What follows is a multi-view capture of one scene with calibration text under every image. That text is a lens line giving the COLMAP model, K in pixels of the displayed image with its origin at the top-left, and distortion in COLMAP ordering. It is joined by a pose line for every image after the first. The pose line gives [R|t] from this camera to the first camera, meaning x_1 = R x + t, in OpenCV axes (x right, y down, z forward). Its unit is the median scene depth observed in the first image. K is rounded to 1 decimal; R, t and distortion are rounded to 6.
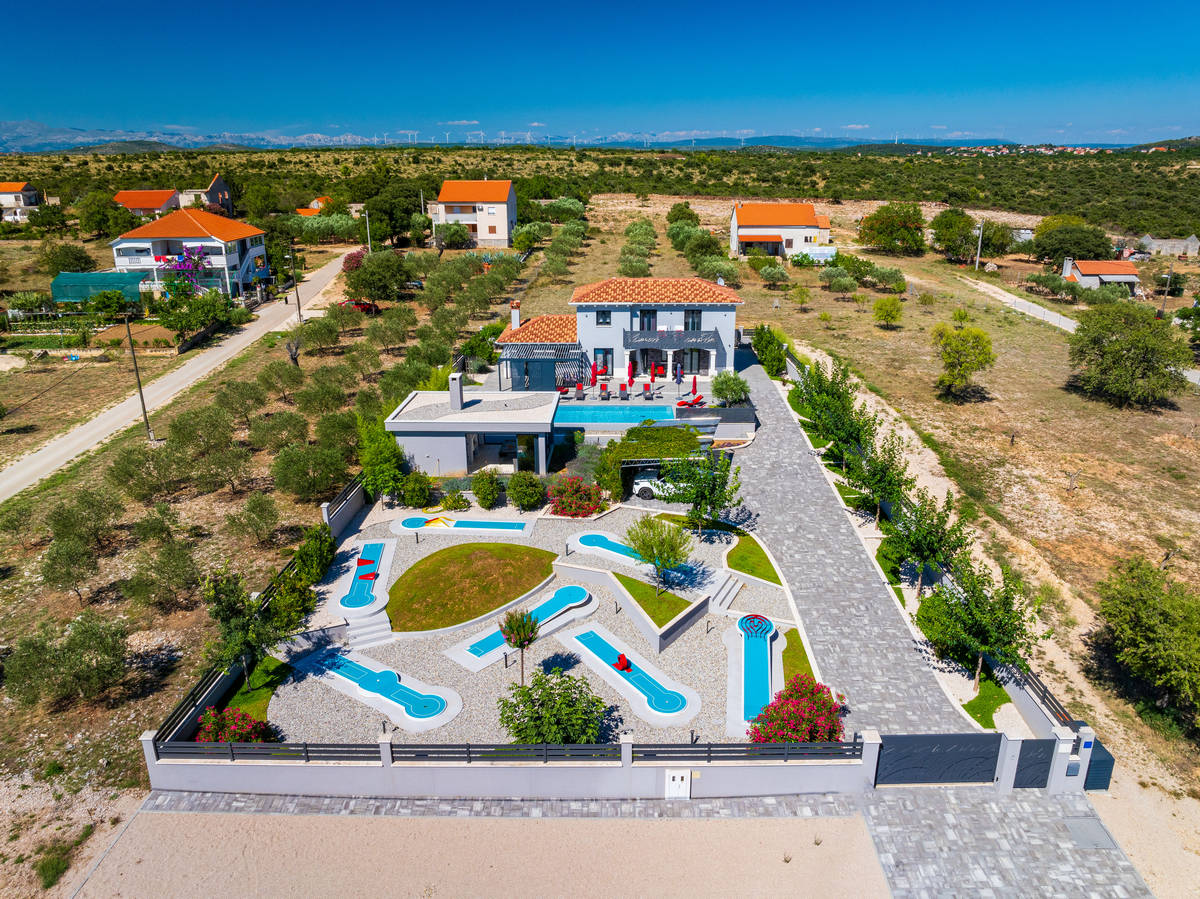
lens RADIAL K [[843.6, 0, 606.5], [0, 843.6, 436.9], [0, 0, 1]] dist [-0.042382, 0.006880]
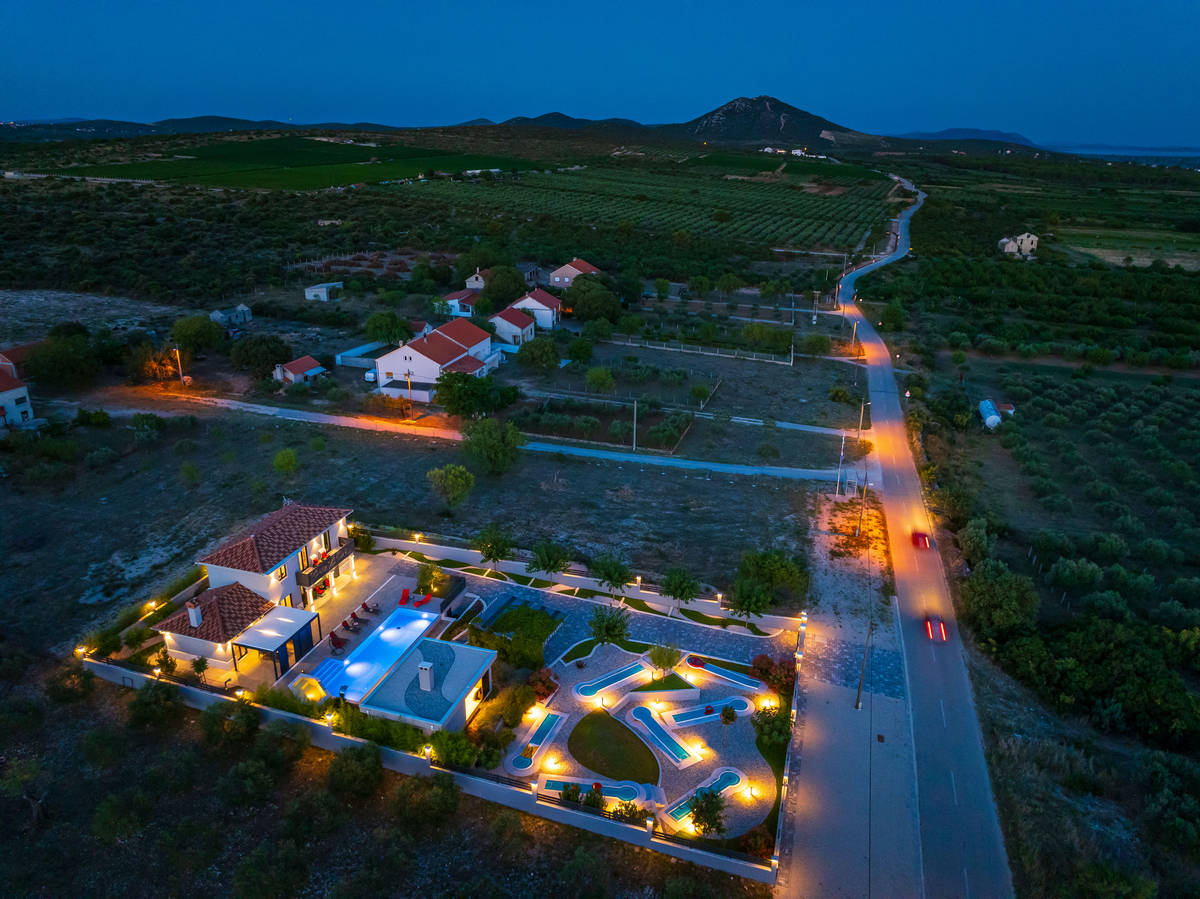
lens RADIAL K [[843.6, 0, 604.7], [0, 843.6, 446.5], [0, 0, 1]] dist [-0.042382, 0.006880]
pose [[0.272571, -0.329332, 0.904017, -0.833878], [0.291744, 0.923647, 0.248519, -0.446819], [-0.916837, 0.196002, 0.347840, 0.197756]]
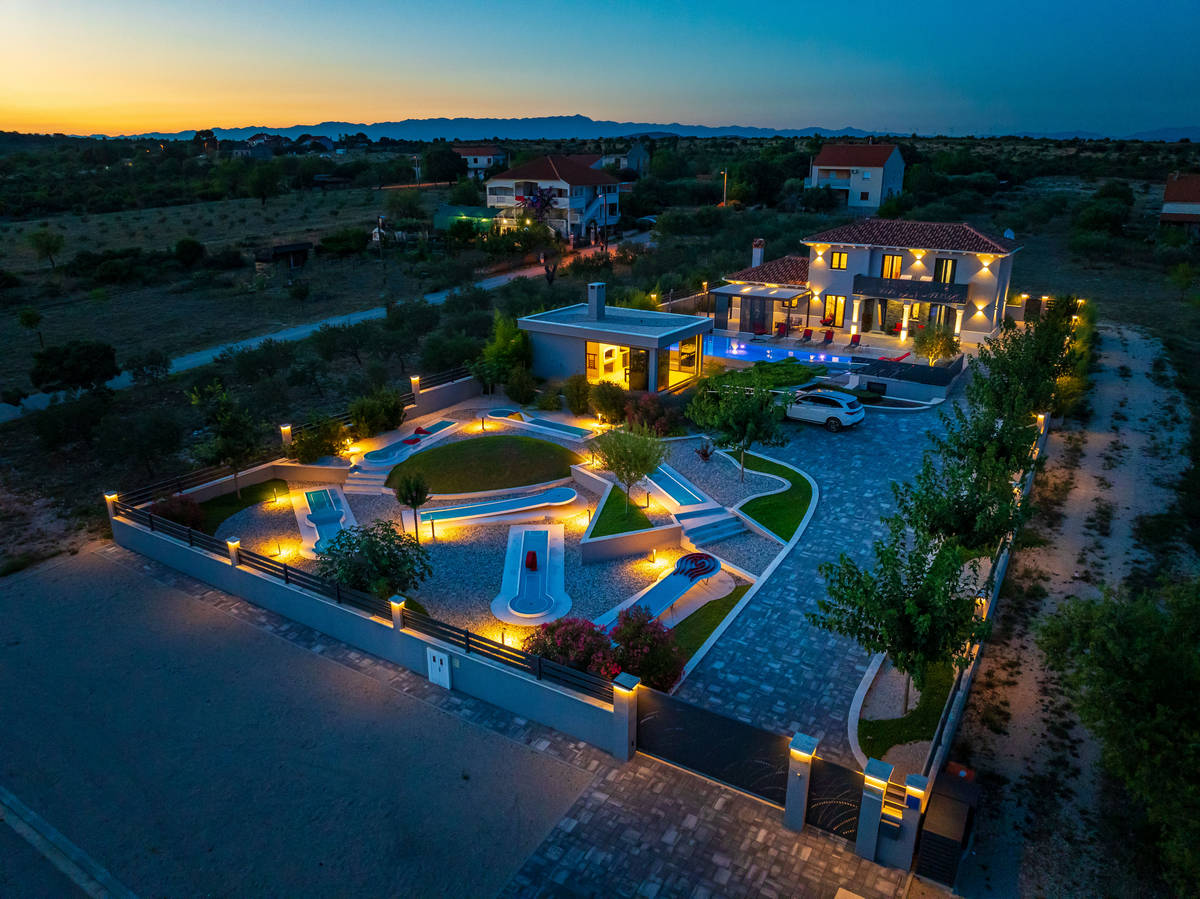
lens RADIAL K [[843.6, 0, 606.6], [0, 843.6, 445.7], [0, 0, 1]] dist [-0.042382, 0.006880]
pose [[0.853711, 0.175002, -0.490462, 0.256203], [-0.167125, 0.984094, 0.060234, 0.038310], [0.493201, 0.030546, 0.869379, 0.118862]]
